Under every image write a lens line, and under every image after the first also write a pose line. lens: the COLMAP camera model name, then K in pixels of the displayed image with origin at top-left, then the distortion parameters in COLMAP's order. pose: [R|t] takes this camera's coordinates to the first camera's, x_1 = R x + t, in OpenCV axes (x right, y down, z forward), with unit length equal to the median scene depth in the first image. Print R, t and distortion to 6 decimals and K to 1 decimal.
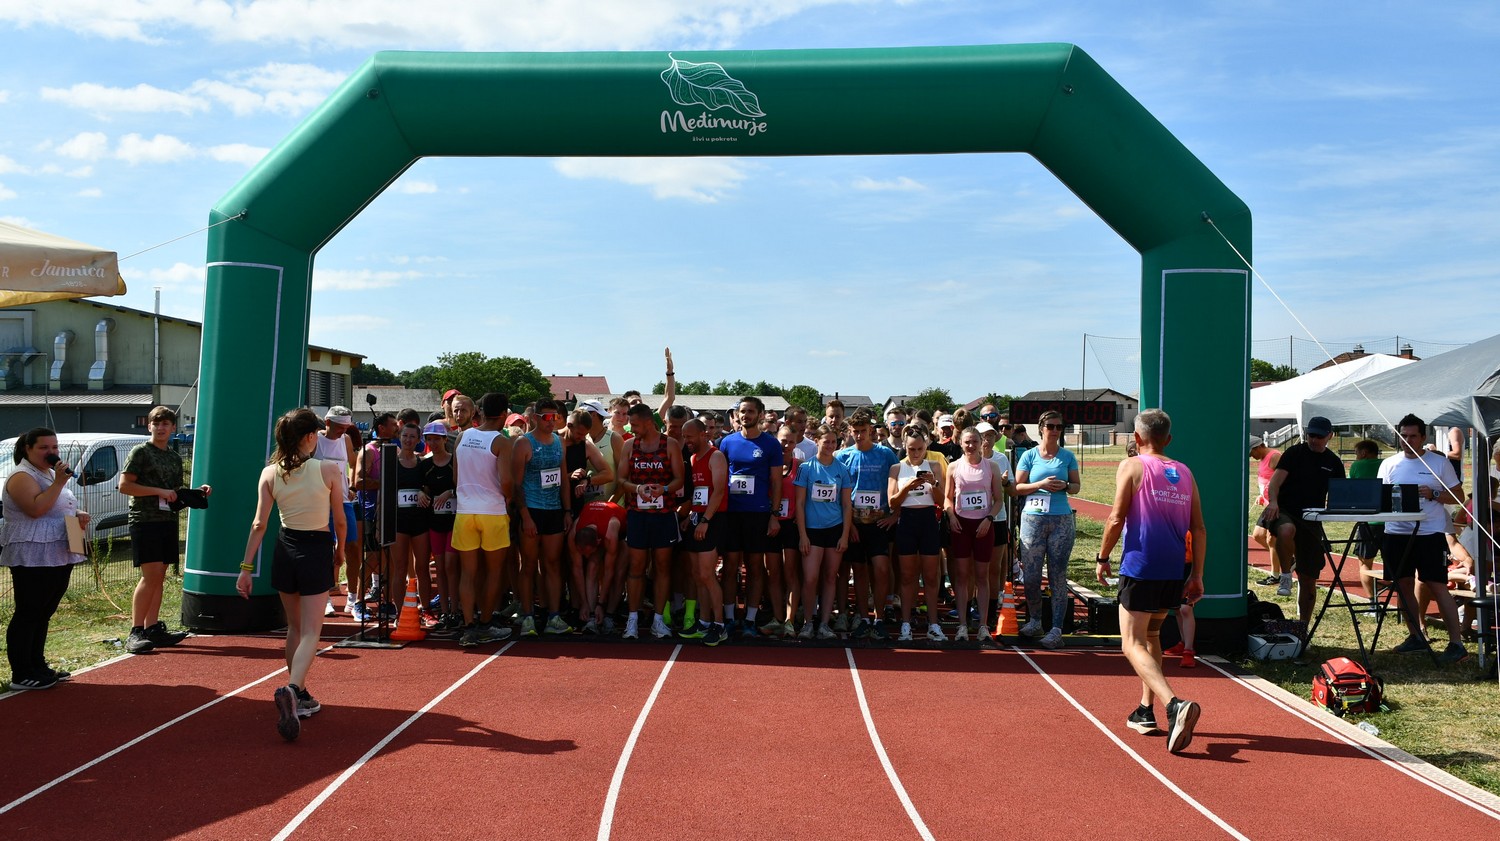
lens RADIAL K [[1314.2, 0, 741.2], [0, 1314.2, 420.9], [0, 0, 1]] dist [-0.034131, 0.002394]
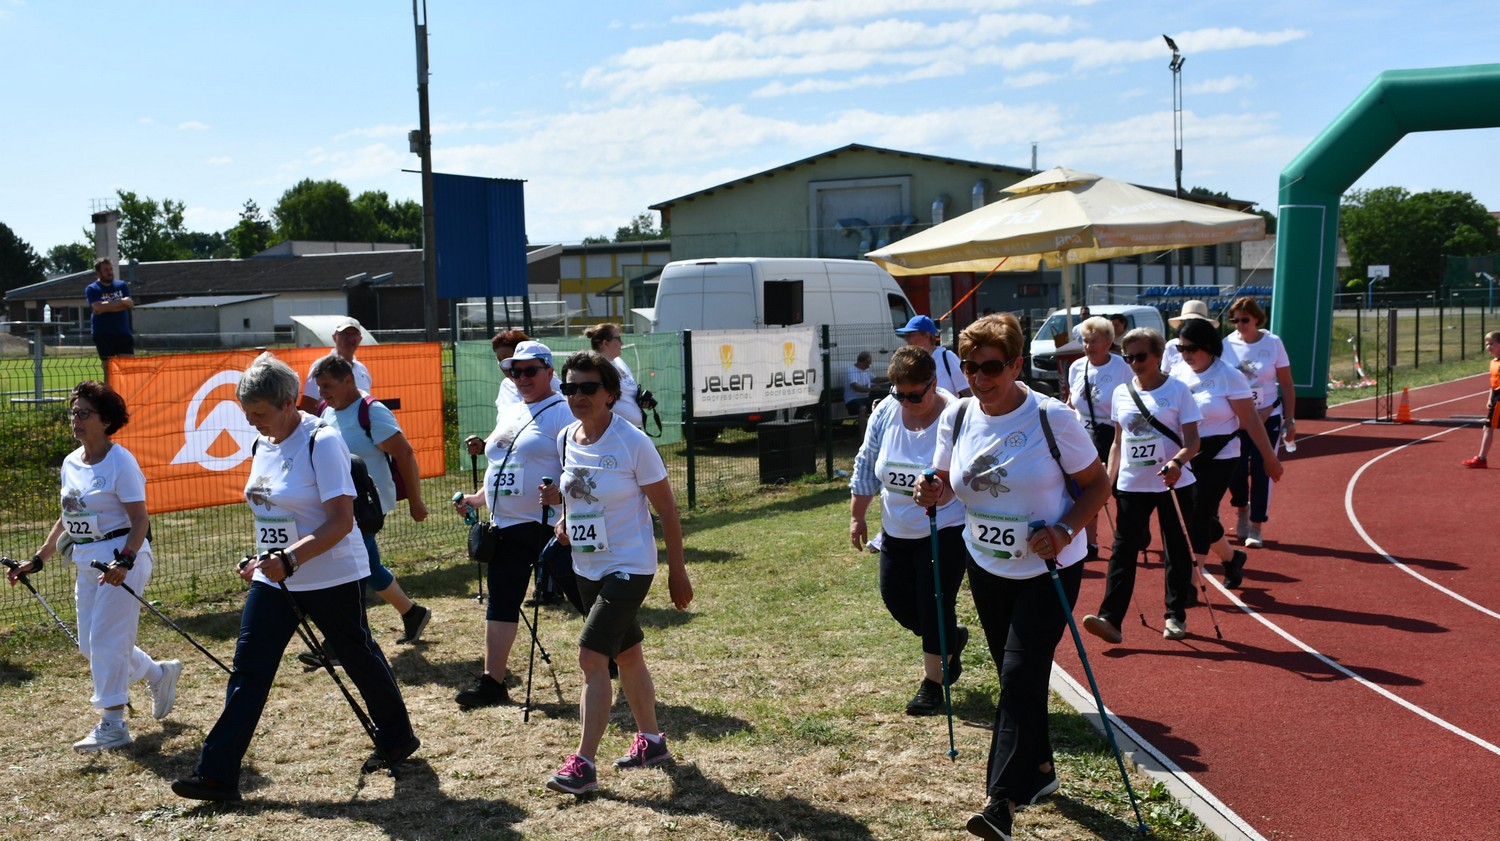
lens RADIAL K [[1806.3, 0, 741.3], [0, 1806.3, 445.1], [0, 0, 1]] dist [-0.001891, 0.028298]
pose [[0.857172, 0.017705, -0.514725, 0.217485], [0.029869, 0.996018, 0.084001, -0.026765], [0.514163, -0.087377, 0.853230, -1.437776]]
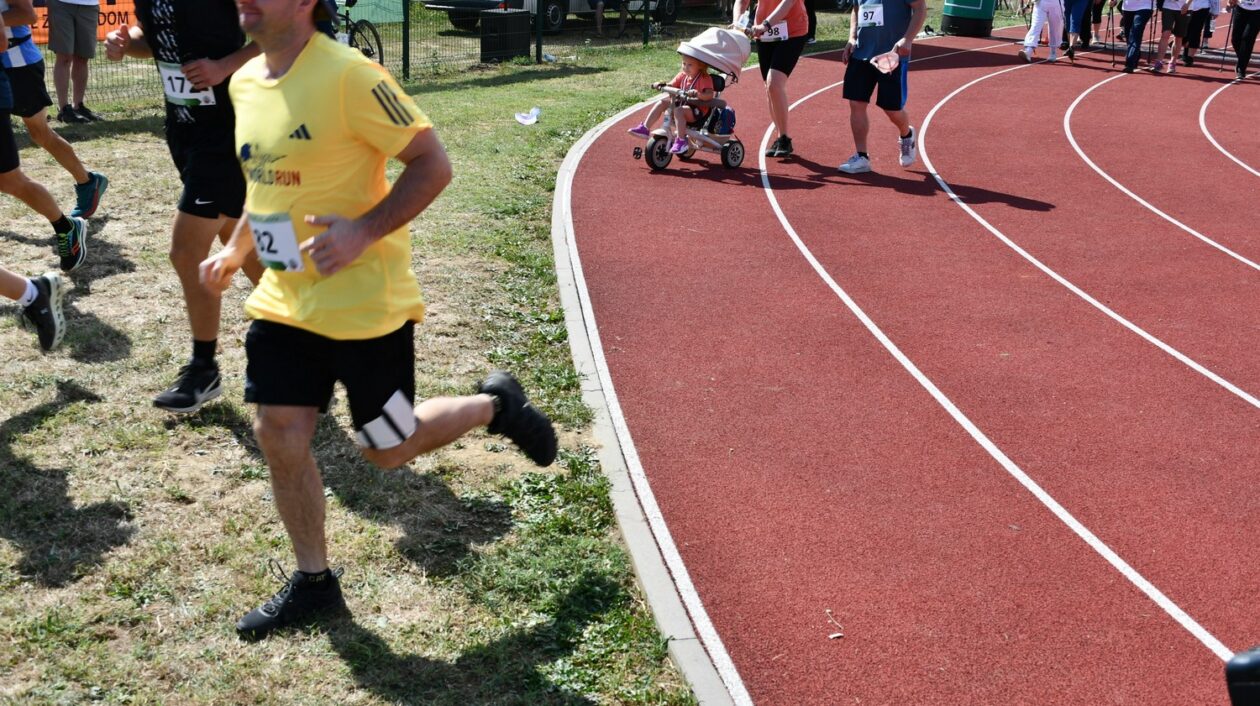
lens RADIAL K [[1531.8, 0, 624.1], [0, 1531.8, 369.0], [0, 0, 1]] dist [0.002050, 0.010925]
pose [[0.865678, 0.174887, -0.469059, 0.366414], [-0.033494, 0.955126, 0.294300, -0.028499], [0.499480, -0.239058, 0.832689, -1.395305]]
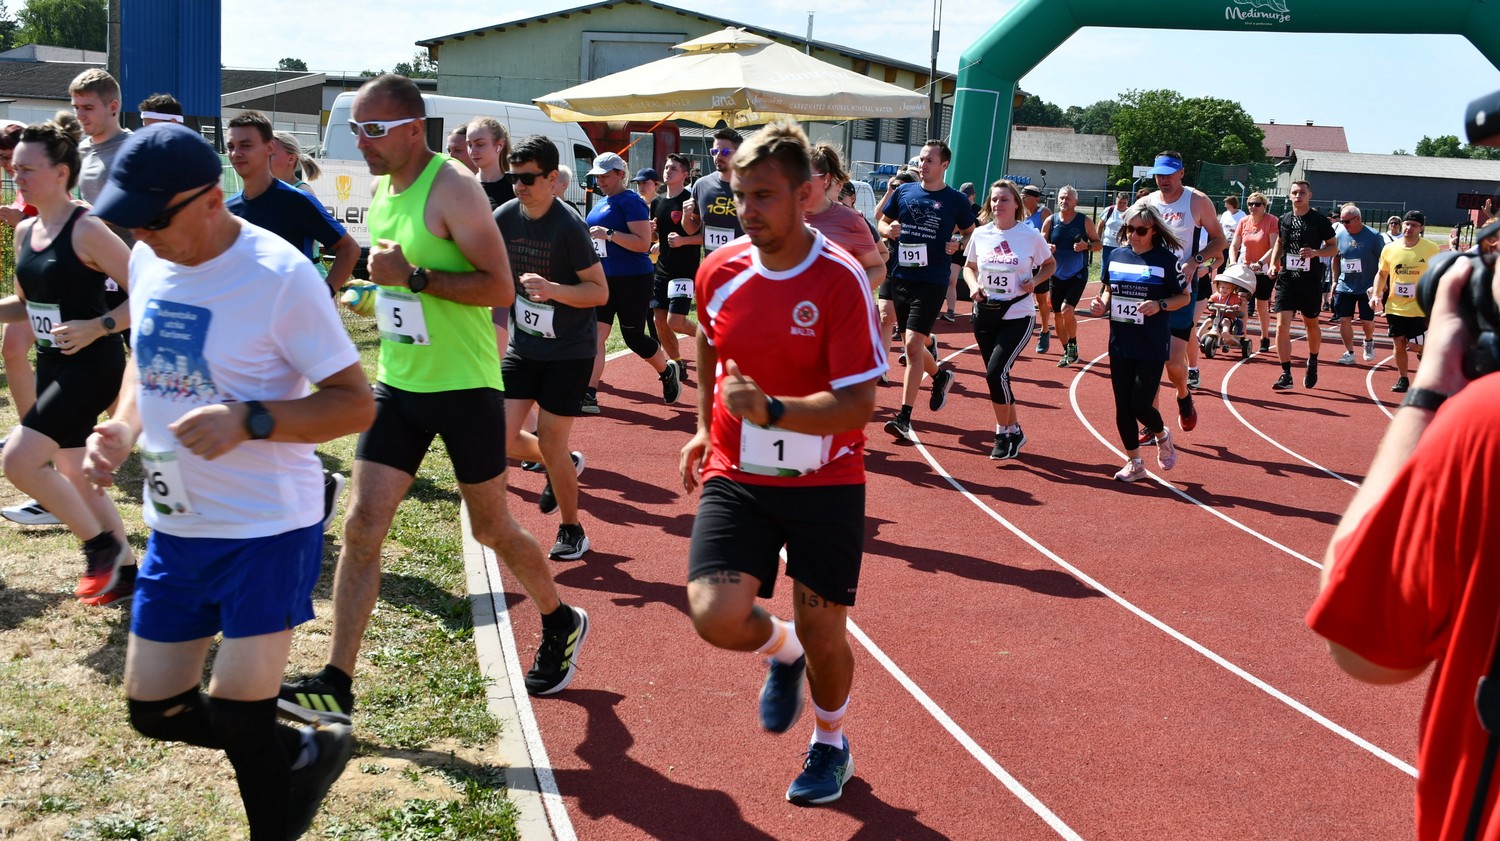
lens RADIAL K [[1823.6, 0, 743.0], [0, 1823.6, 439.5], [0, 0, 1]] dist [0.002050, 0.010925]
pose [[0.908424, 0.111717, -0.402847, 0.367434], [-0.052925, 0.986612, 0.154260, -0.017207], [0.414687, -0.118813, 0.902174, -1.381987]]
